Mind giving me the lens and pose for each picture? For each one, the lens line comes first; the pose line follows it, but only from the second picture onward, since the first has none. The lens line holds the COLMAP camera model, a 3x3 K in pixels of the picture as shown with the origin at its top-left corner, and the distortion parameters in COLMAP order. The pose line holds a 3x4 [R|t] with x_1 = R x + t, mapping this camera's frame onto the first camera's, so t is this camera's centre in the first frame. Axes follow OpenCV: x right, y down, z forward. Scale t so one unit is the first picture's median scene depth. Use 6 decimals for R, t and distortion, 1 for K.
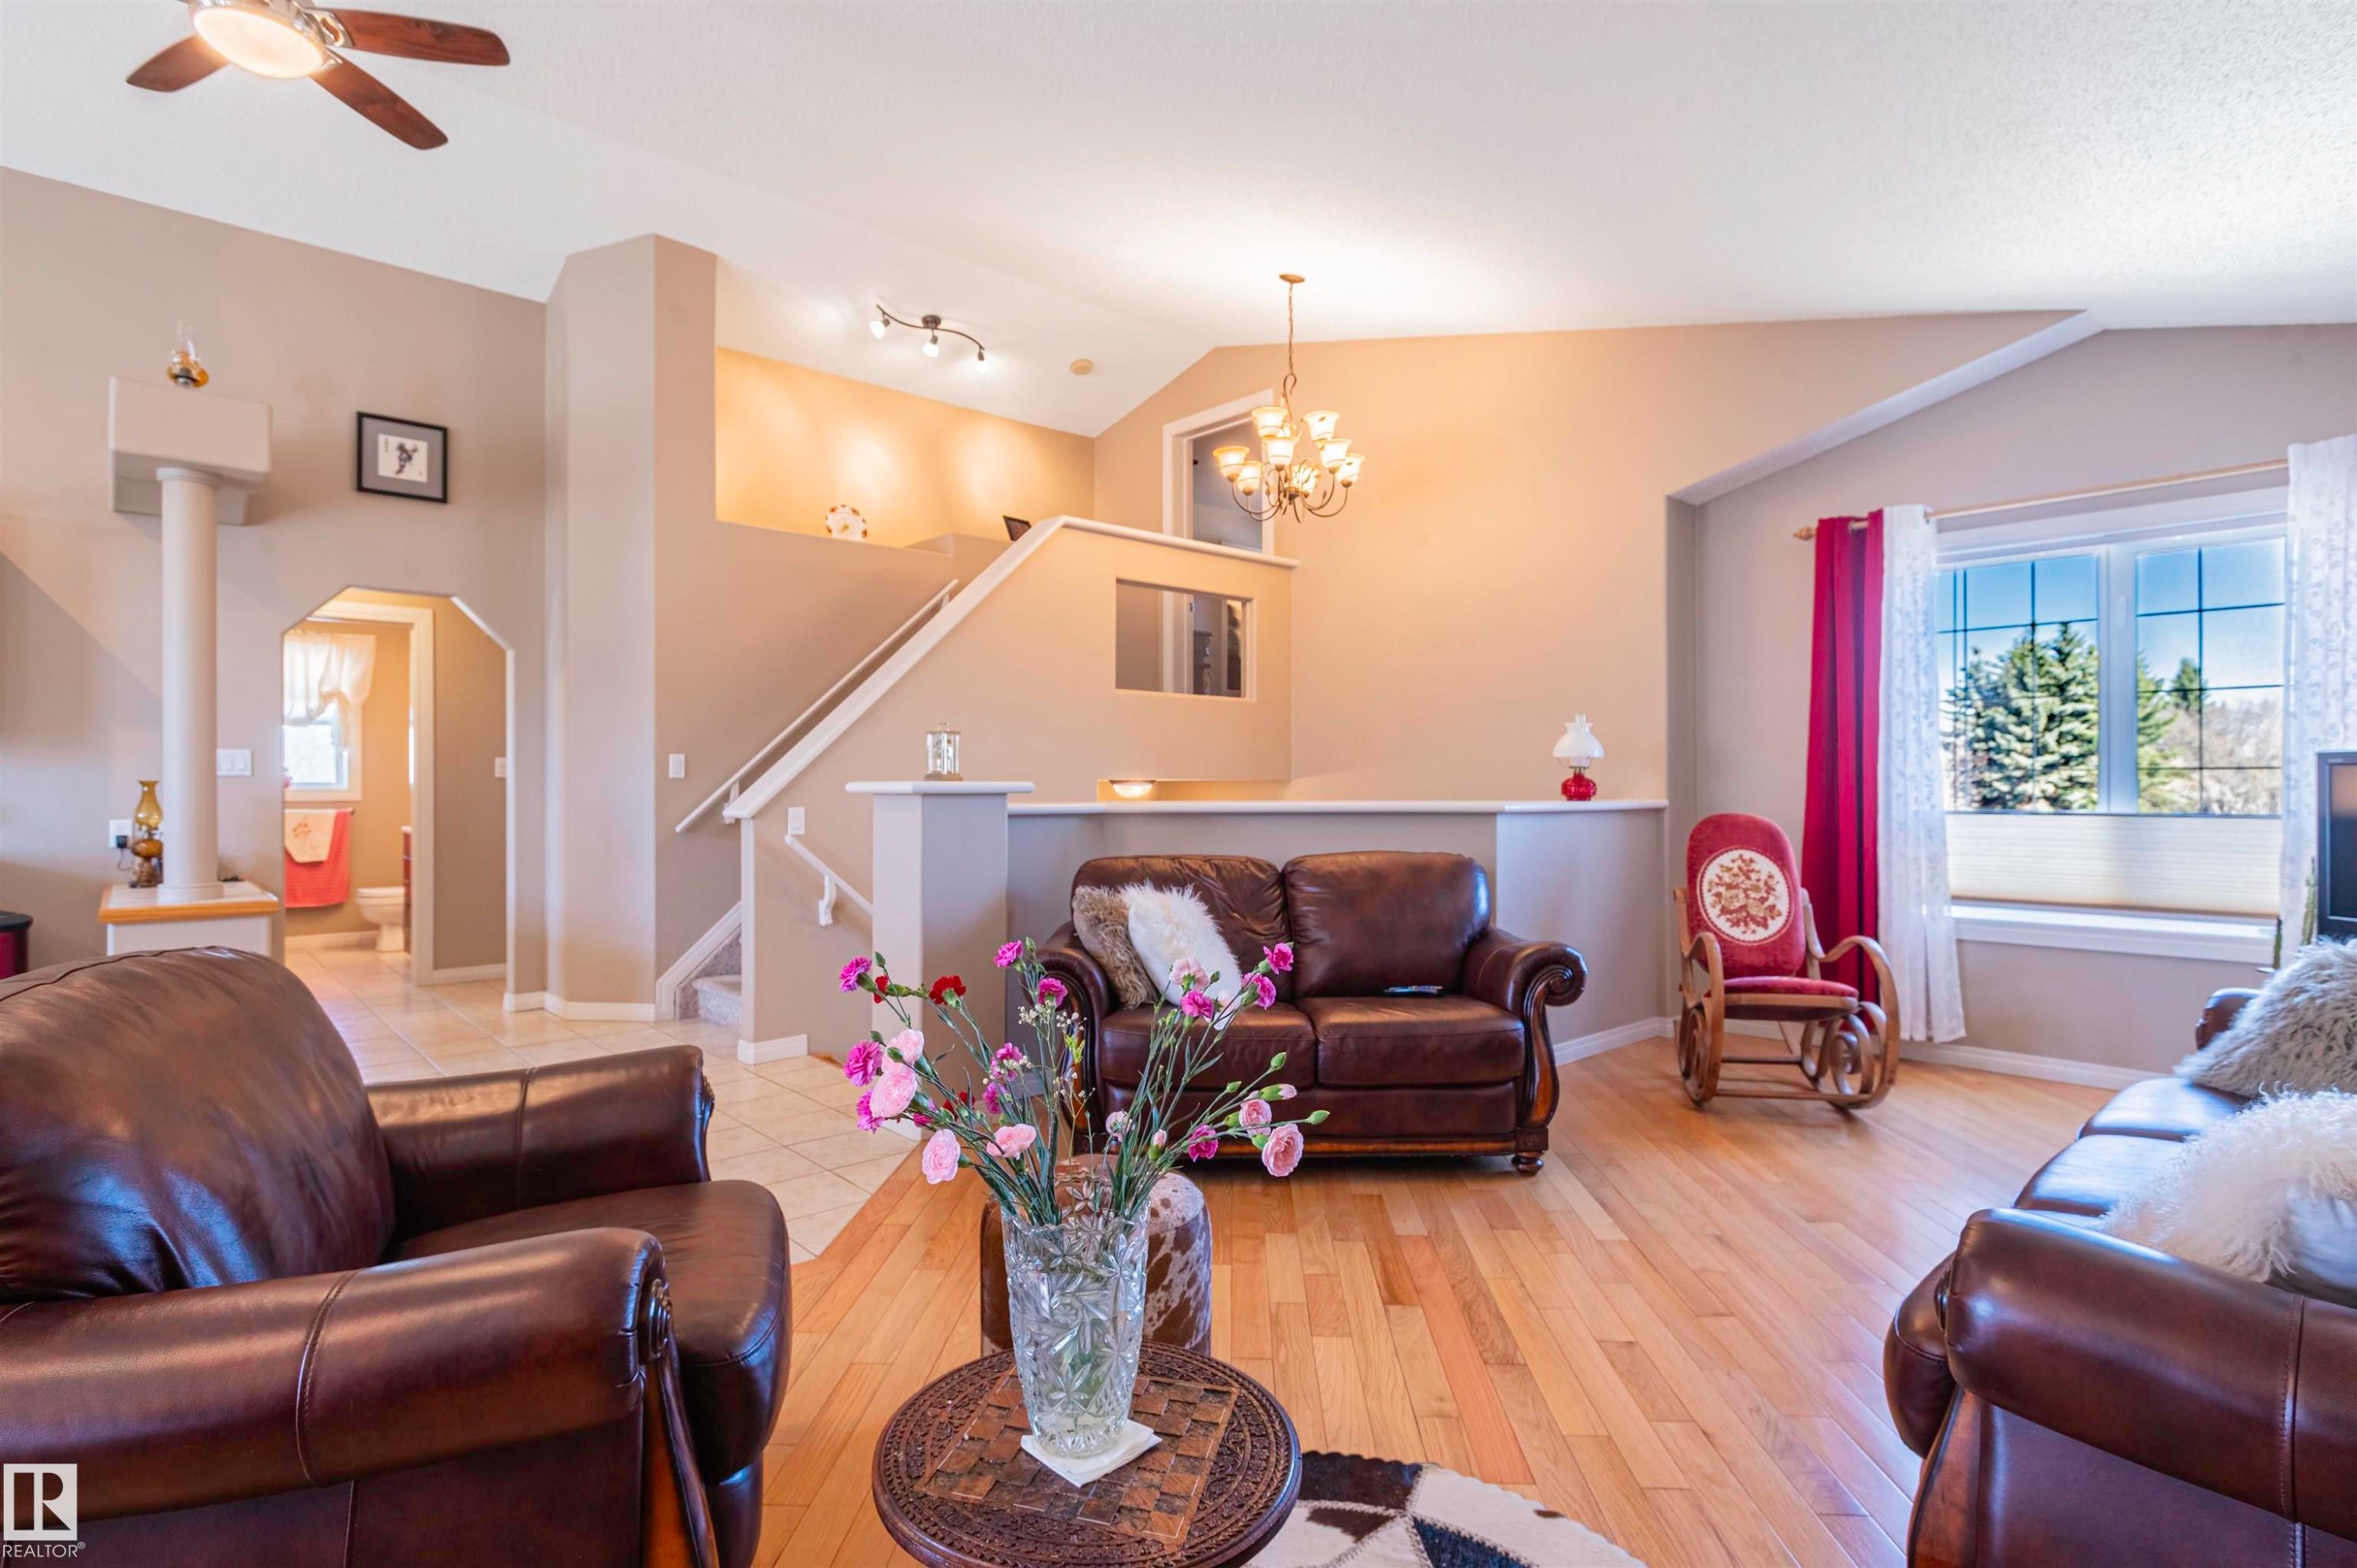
lens RADIAL K [[1168.6, 0, 1187.0], [0, 1168.6, 790.2], [0, 0, 1]] dist [0.000618, -0.005939]
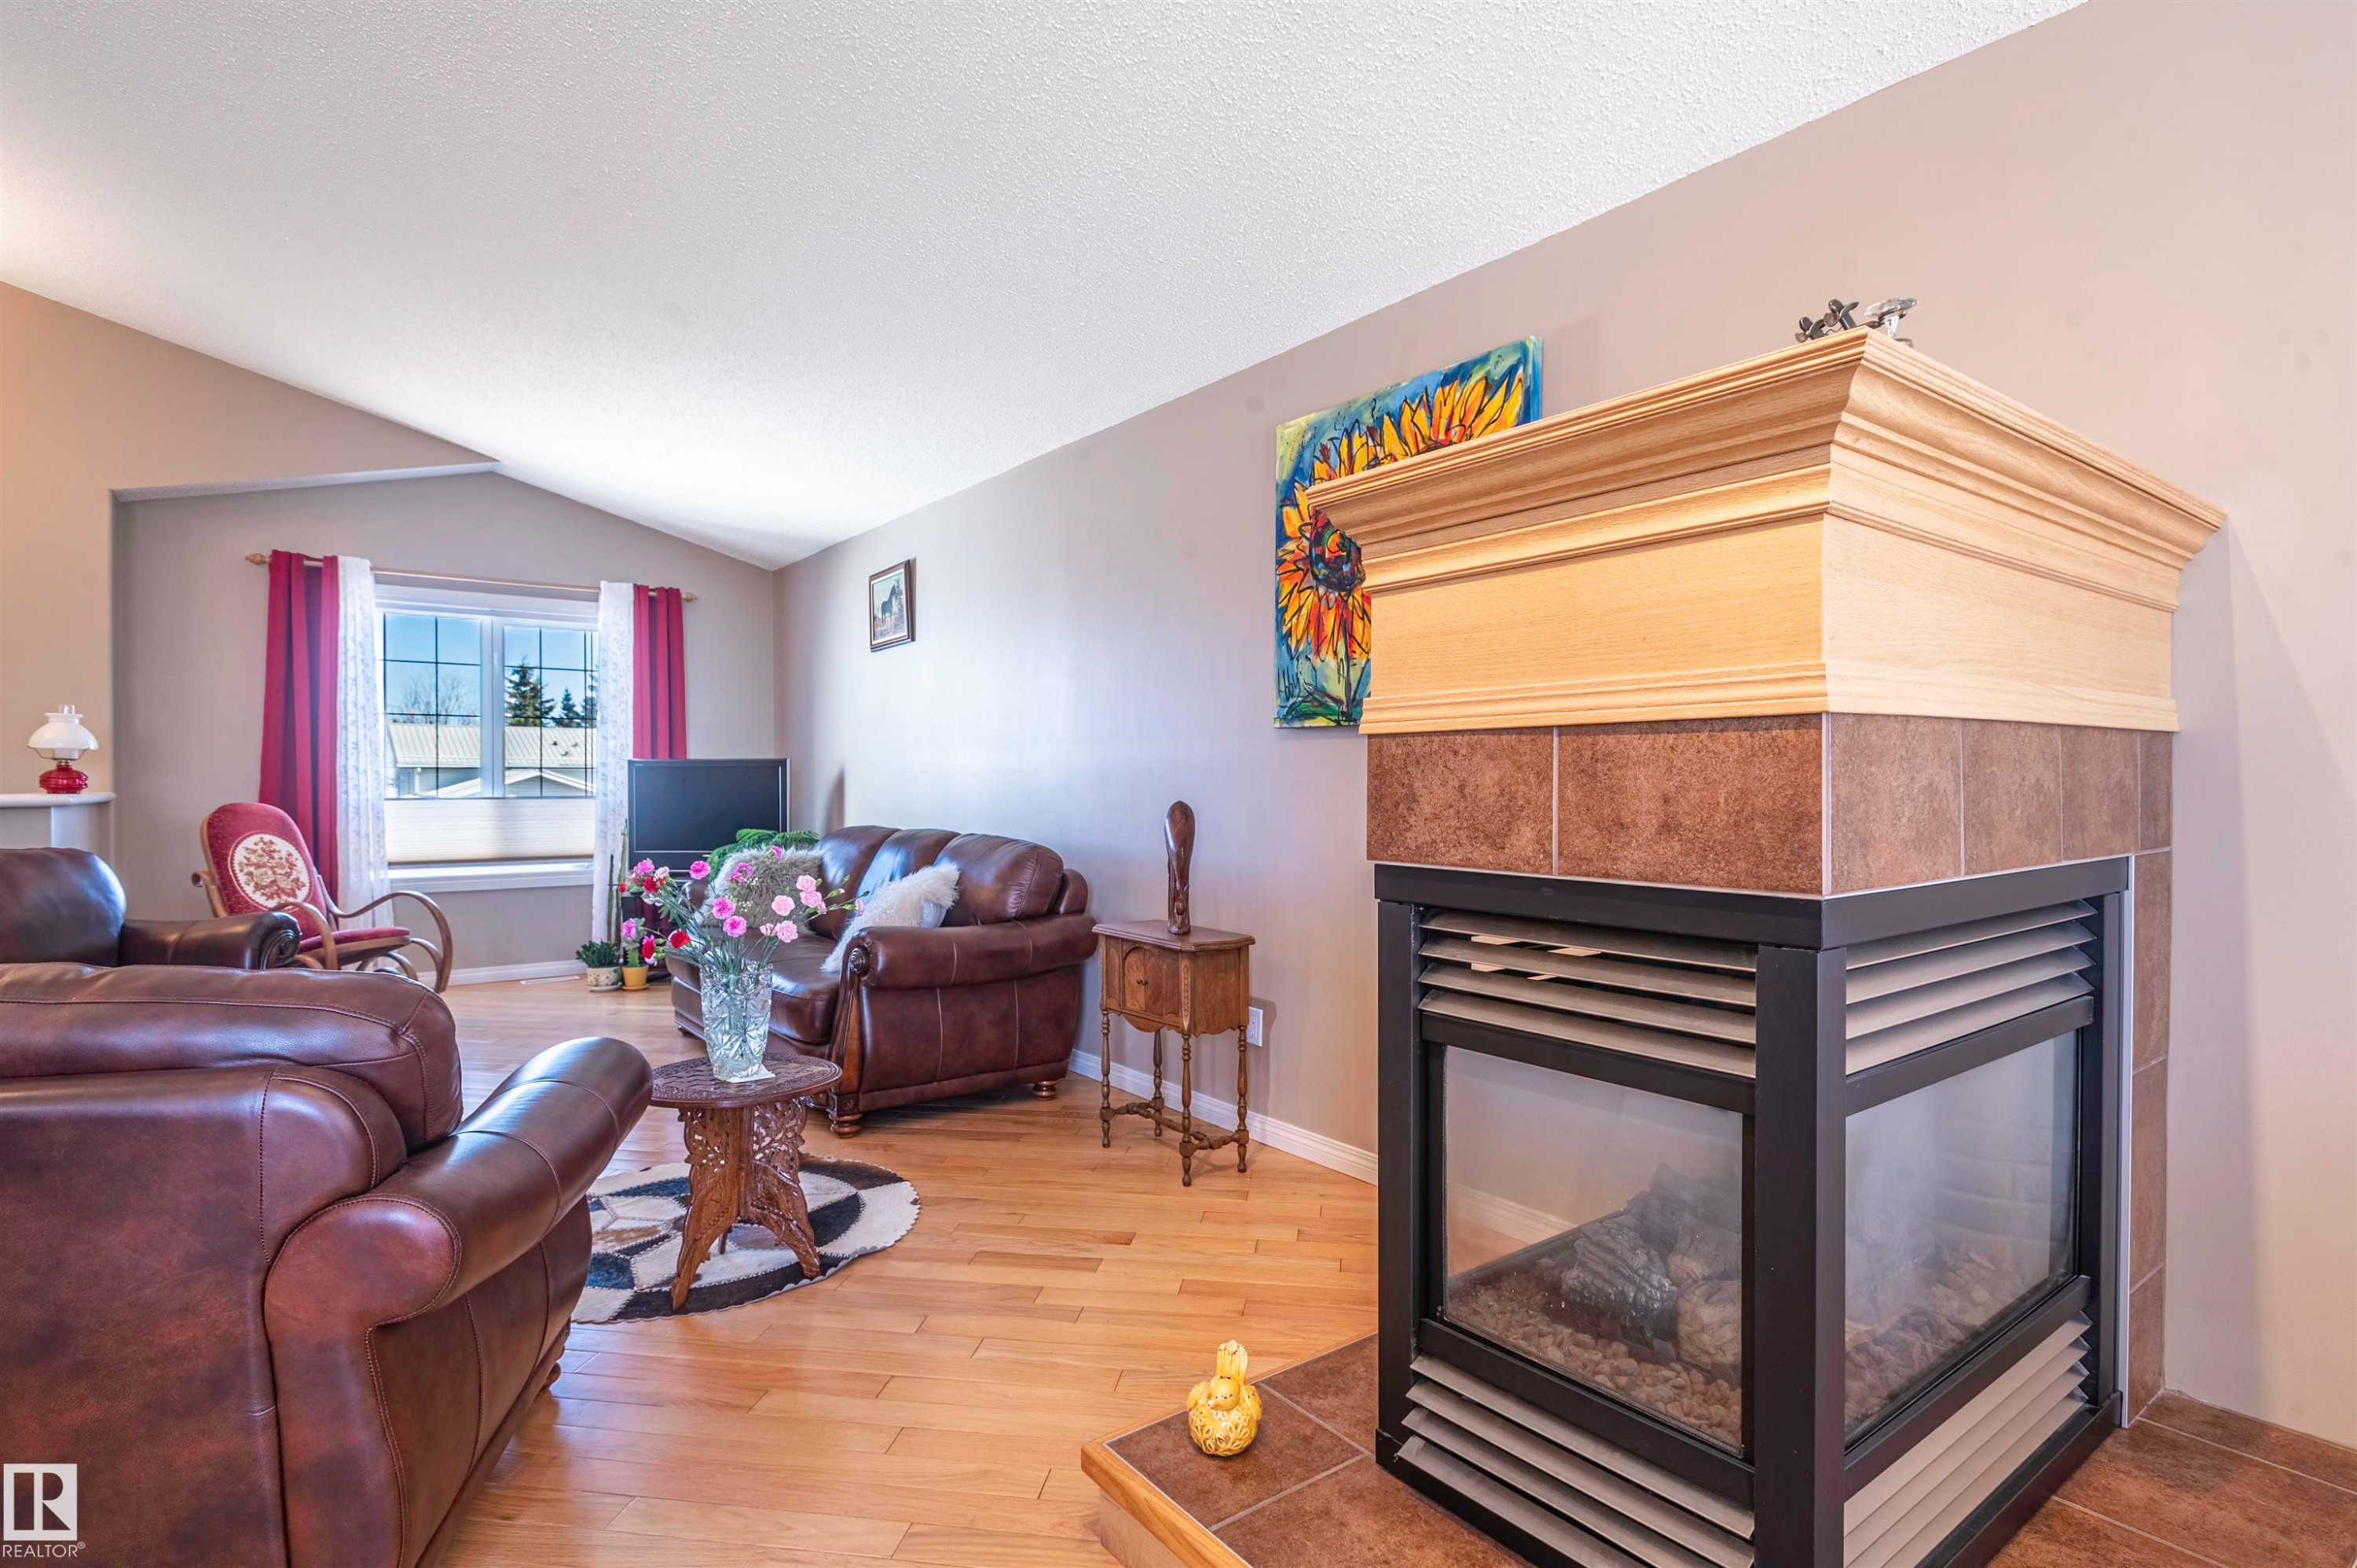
lens RADIAL K [[1169.5, 0, 1192.7], [0, 1169.5, 787.5], [0, 0, 1]] dist [-0.001538, -0.000636]
pose [[0.100031, -0.007146, 0.994959, -0.593826], [0.003080, 0.999972, 0.006872, 0.000103], [-0.994980, 0.002377, 0.100051, -0.033489]]
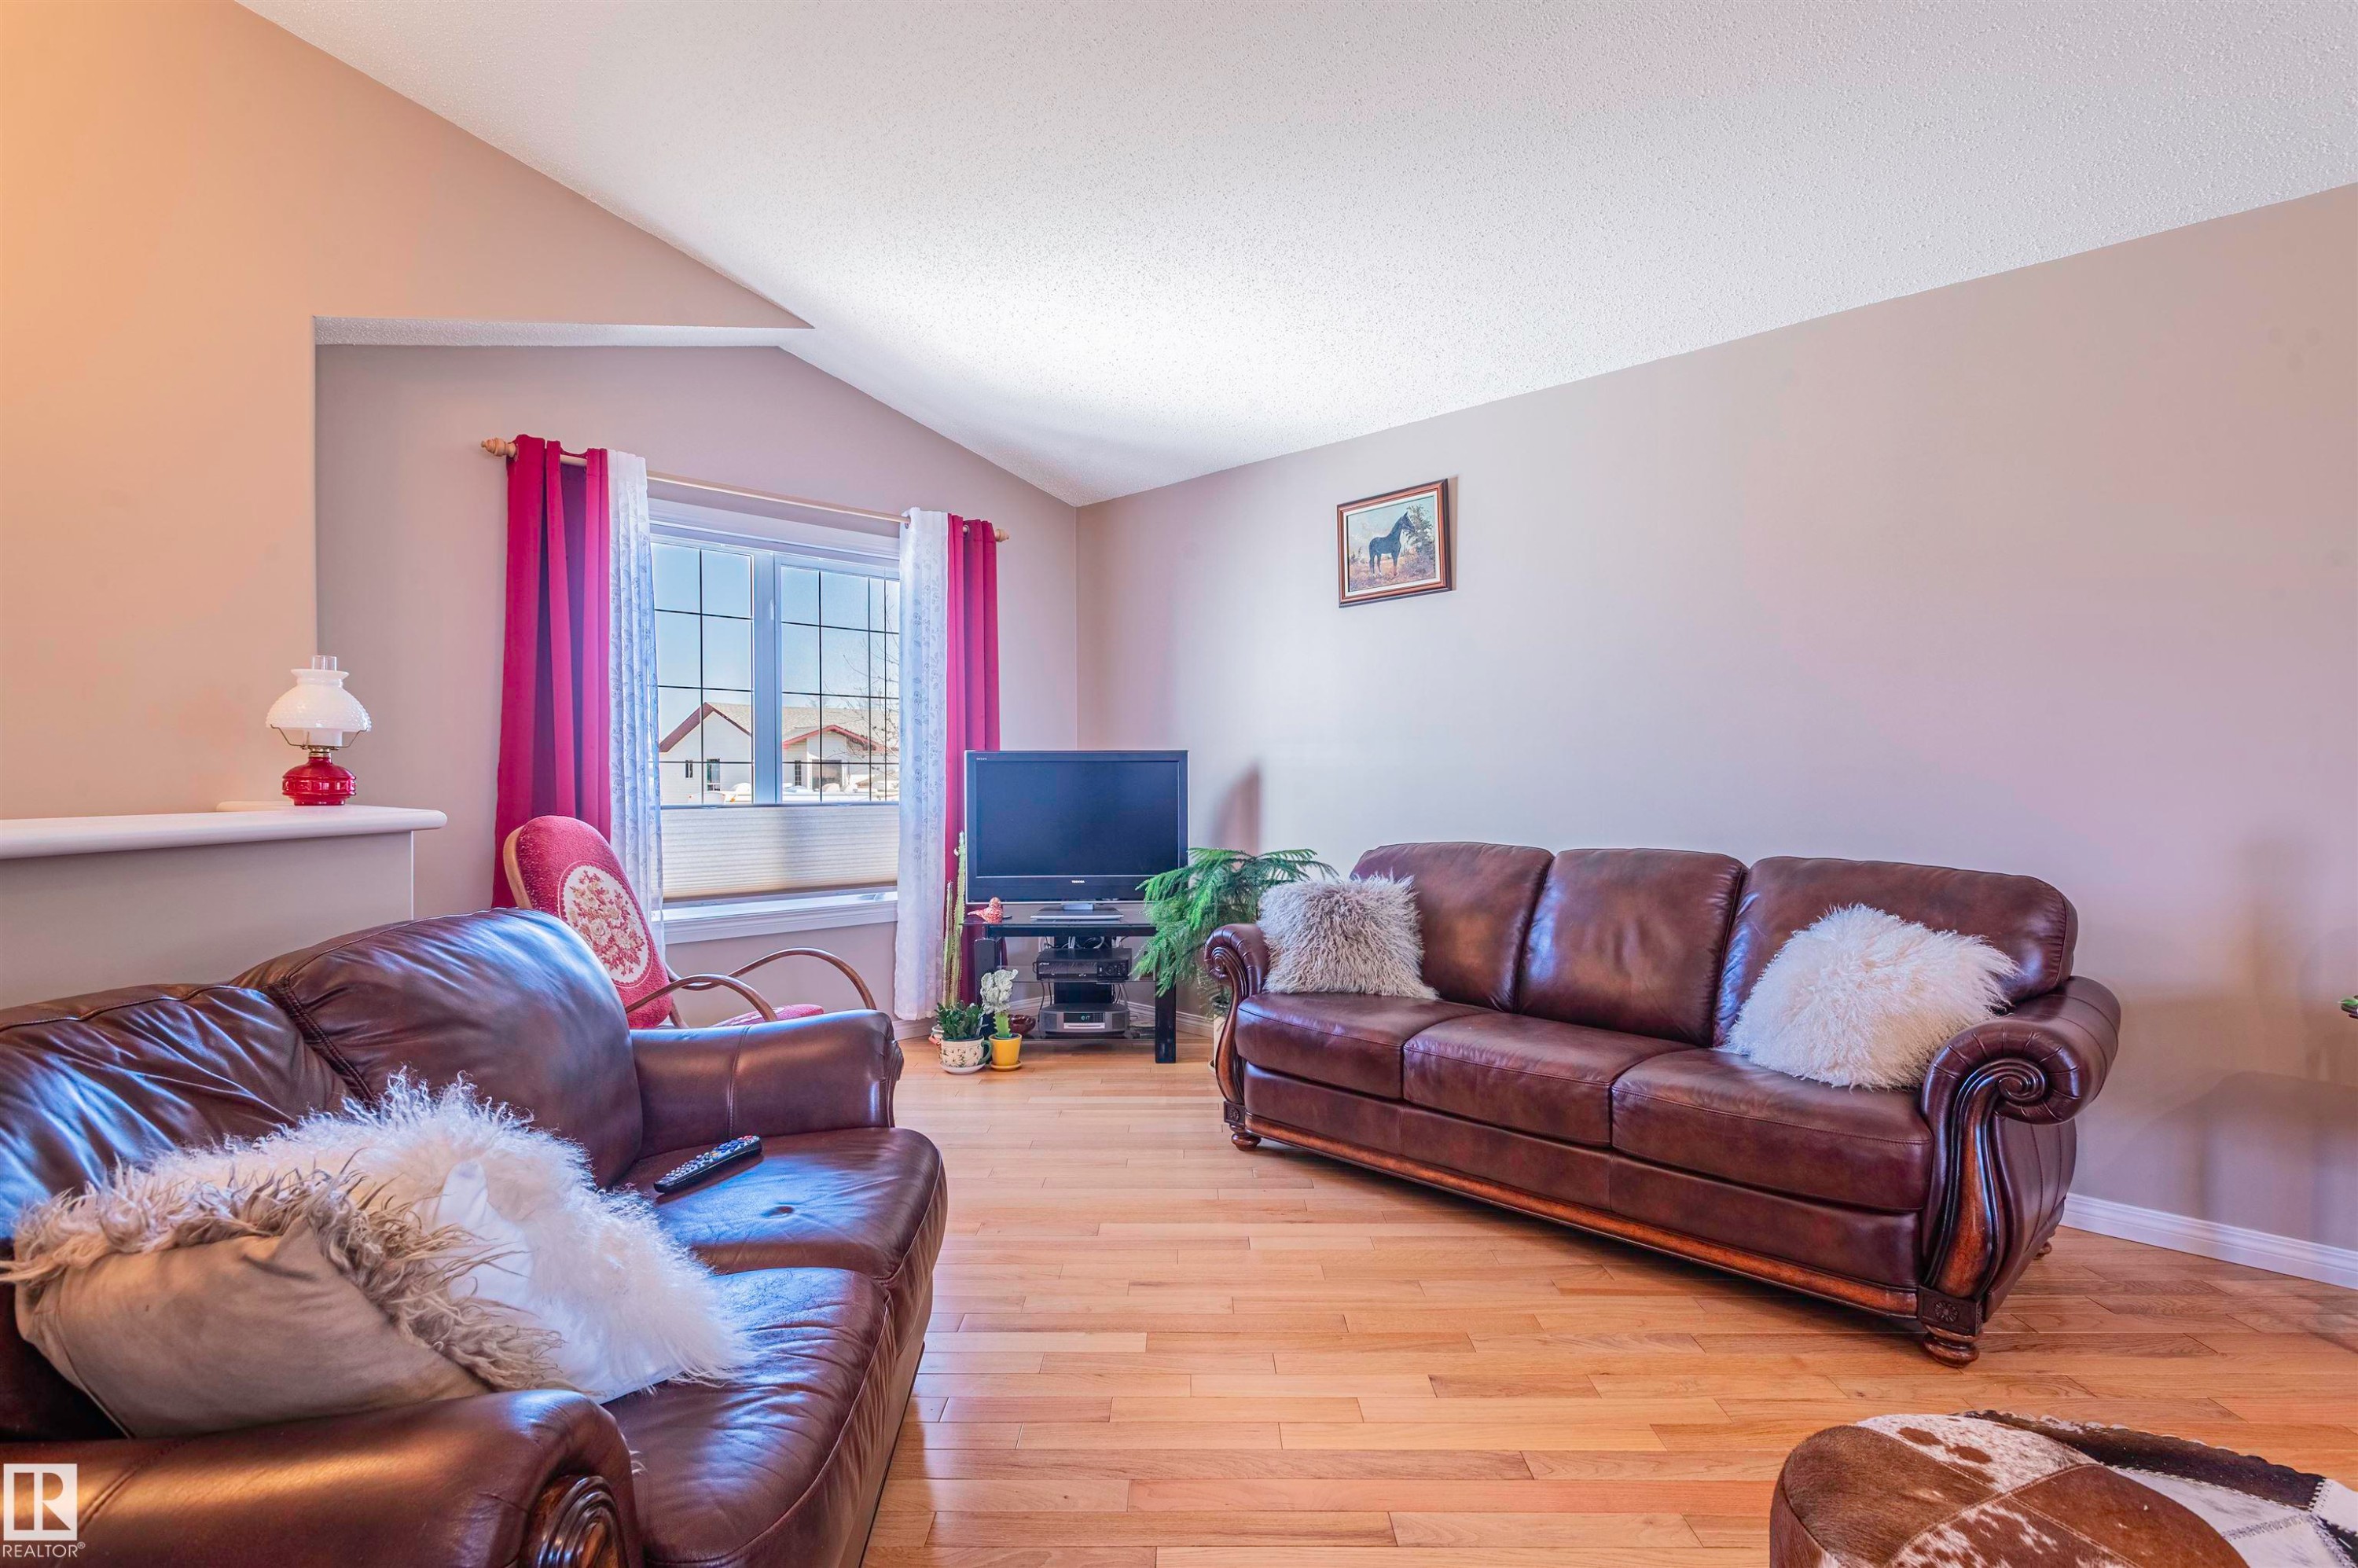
lens RADIAL K [[1170.0, 0, 1193.2], [0, 1170.0, 787.5], [0, 0, 1]] dist [-0.001538, -0.000636]
pose [[-0.032955, -0.009872, 0.999408, -0.283269], [0.005263, 0.999936, 0.010051, -0.003523], [-0.999443, 0.005591, -0.032901, 0.649940]]
